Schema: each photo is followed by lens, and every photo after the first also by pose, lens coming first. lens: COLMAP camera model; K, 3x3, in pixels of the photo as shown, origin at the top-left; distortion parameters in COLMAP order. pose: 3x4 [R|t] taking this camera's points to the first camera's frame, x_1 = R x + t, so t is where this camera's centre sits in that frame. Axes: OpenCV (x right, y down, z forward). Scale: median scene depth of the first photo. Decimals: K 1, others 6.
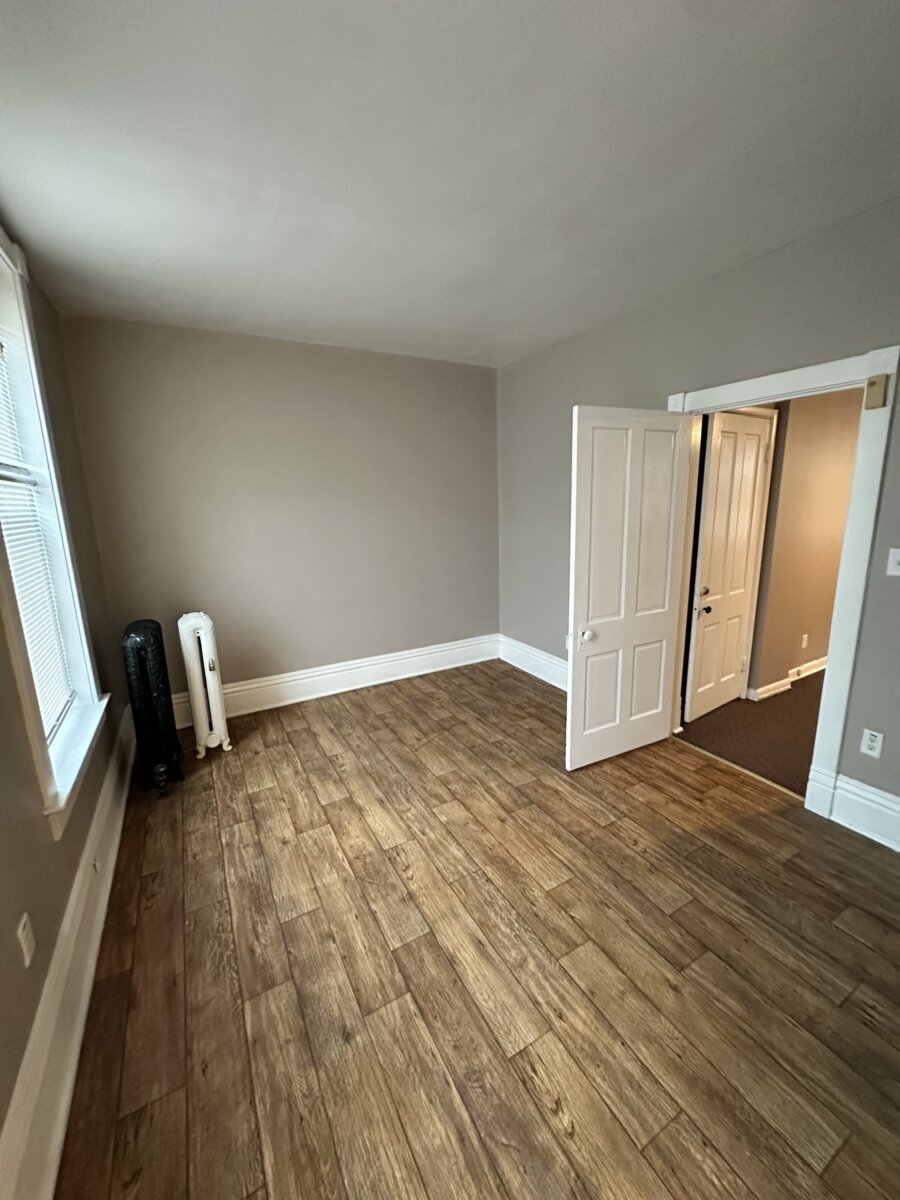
lens RADIAL K [[478.7, 0, 450.0], [0, 478.7, 600.0], [0, 0, 1]] dist [0.001113, 0.000004]
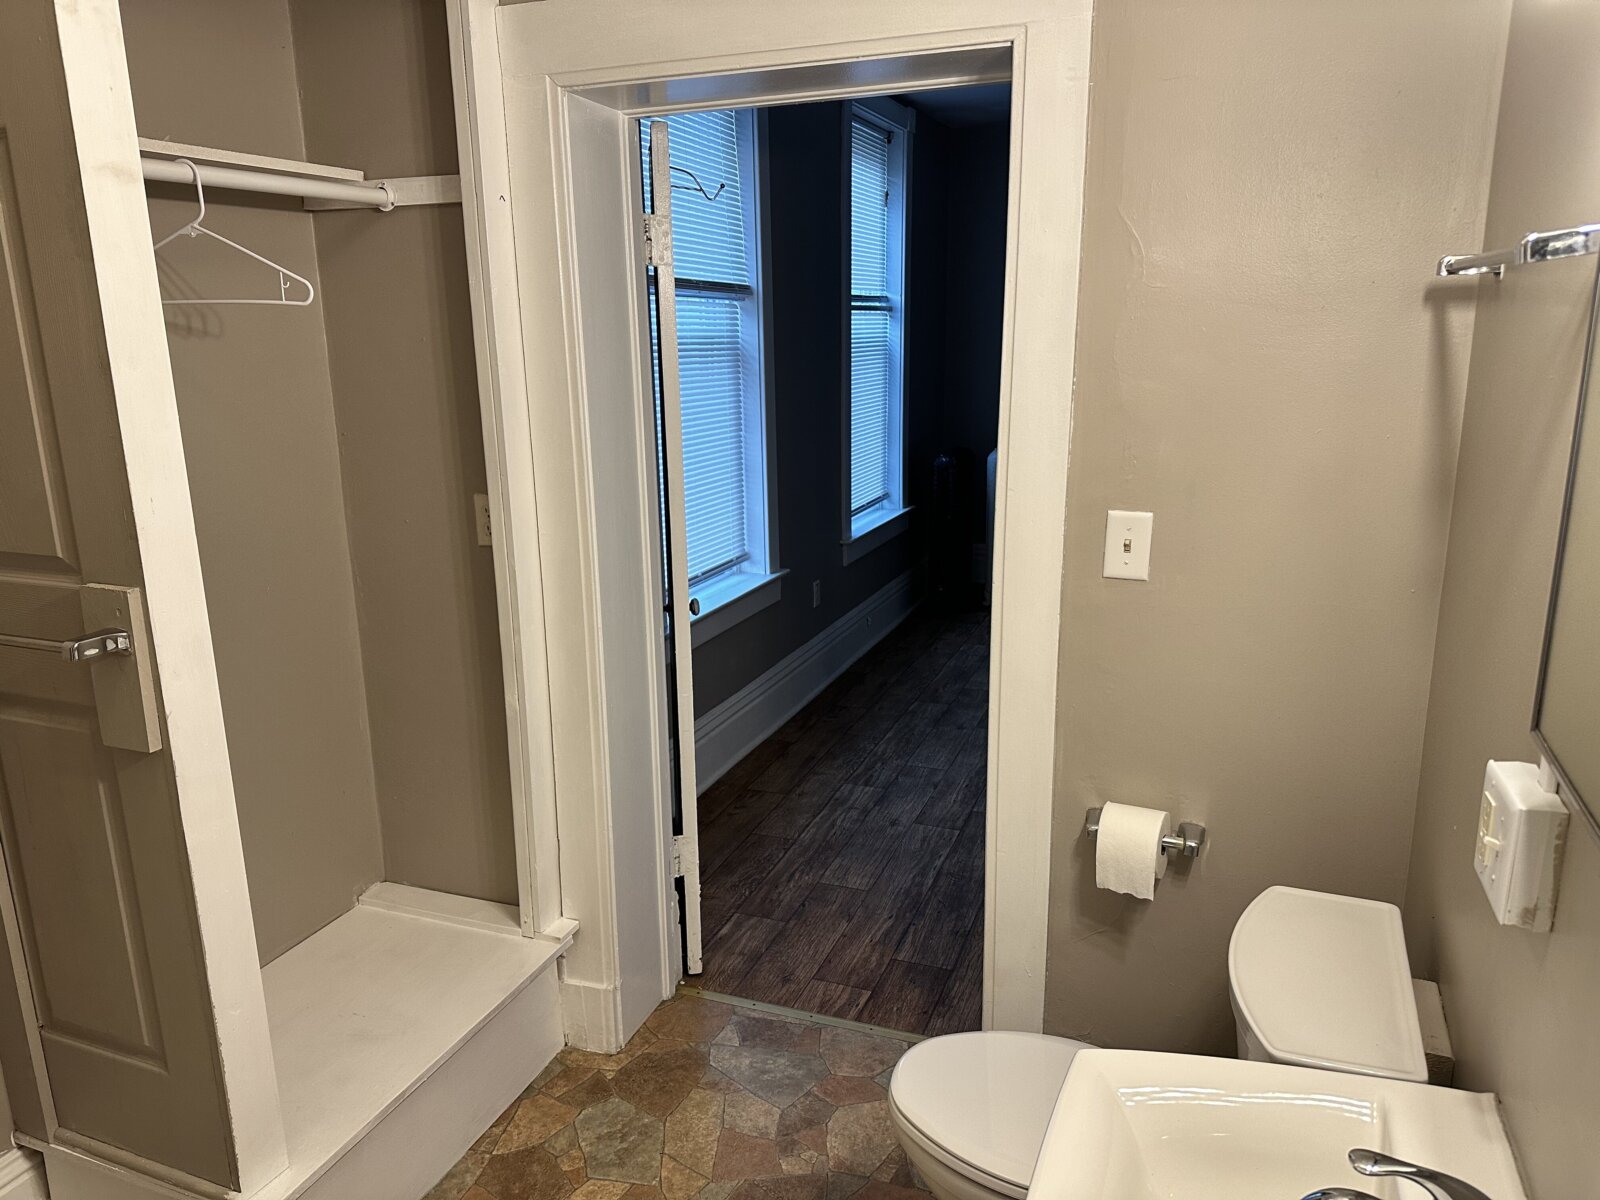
lens RADIAL K [[1129.5, 0, 800.0], [0, 1129.5, 600.0], [0, 0, 1]] dist [-0.001975, -0.001284]
pose [[0.642902, 0.197250, -0.740115, 1.632183], [-0.154978, 0.979785, 0.126503, 0.193747], [0.750106, 0.033373, 0.660475, -1.342218]]
